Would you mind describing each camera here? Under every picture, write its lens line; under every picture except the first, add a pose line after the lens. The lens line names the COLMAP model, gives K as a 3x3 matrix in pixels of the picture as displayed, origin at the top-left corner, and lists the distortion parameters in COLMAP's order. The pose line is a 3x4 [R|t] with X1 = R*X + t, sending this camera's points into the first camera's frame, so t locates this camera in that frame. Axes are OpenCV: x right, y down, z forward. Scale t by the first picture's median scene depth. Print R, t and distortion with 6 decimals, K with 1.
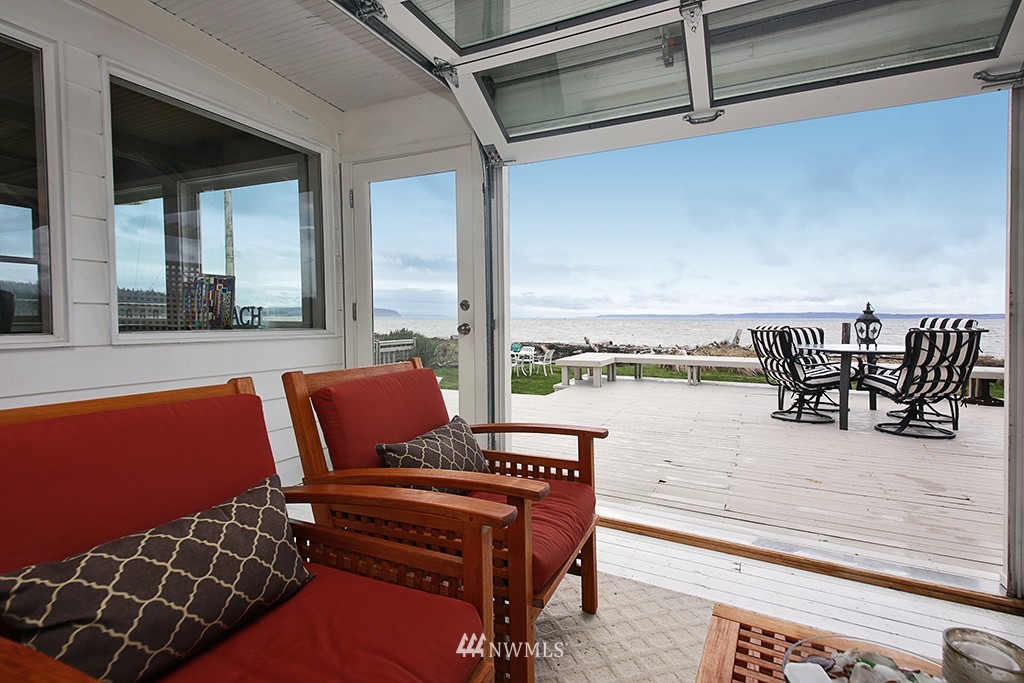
lens RADIAL K [[499.9, 0, 512.0], [0, 499.9, 341.5], [0, 0, 1]] dist [0.001678, 0.000101]
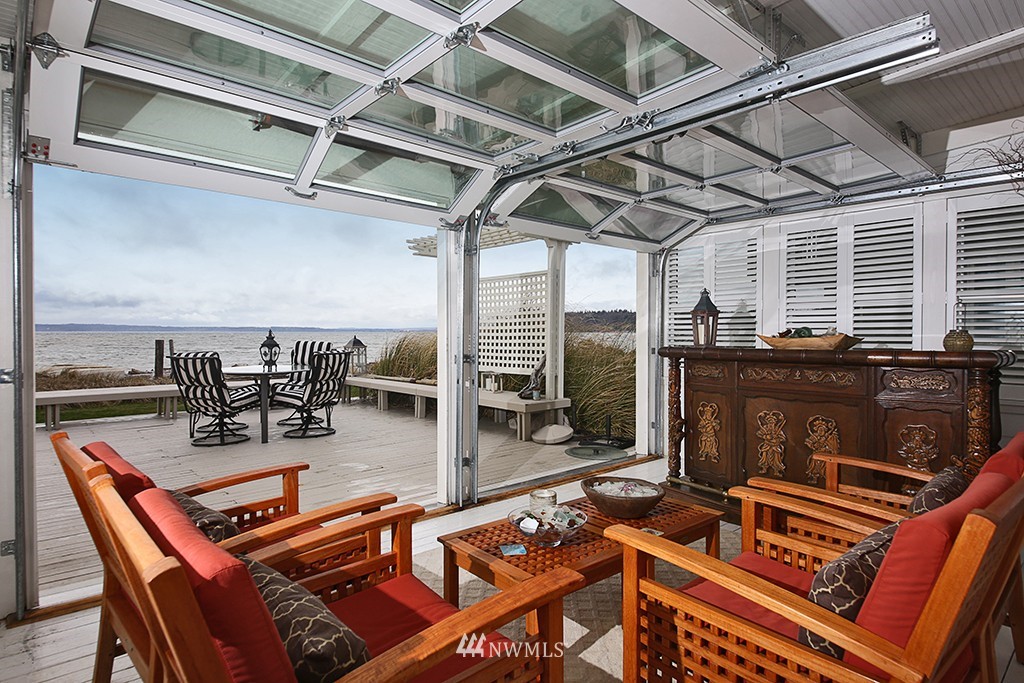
lens RADIAL K [[552.0, 0, 512.0], [0, 552.0, 341.5], [0, 0, 1]] dist [0.000174, -0.000188]
pose [[0.360728, -0.018758, 0.932483, -0.277795], [0.046150, 0.998932, 0.002242, -0.028145], [-0.931529, 0.042226, 0.361208, 0.024837]]
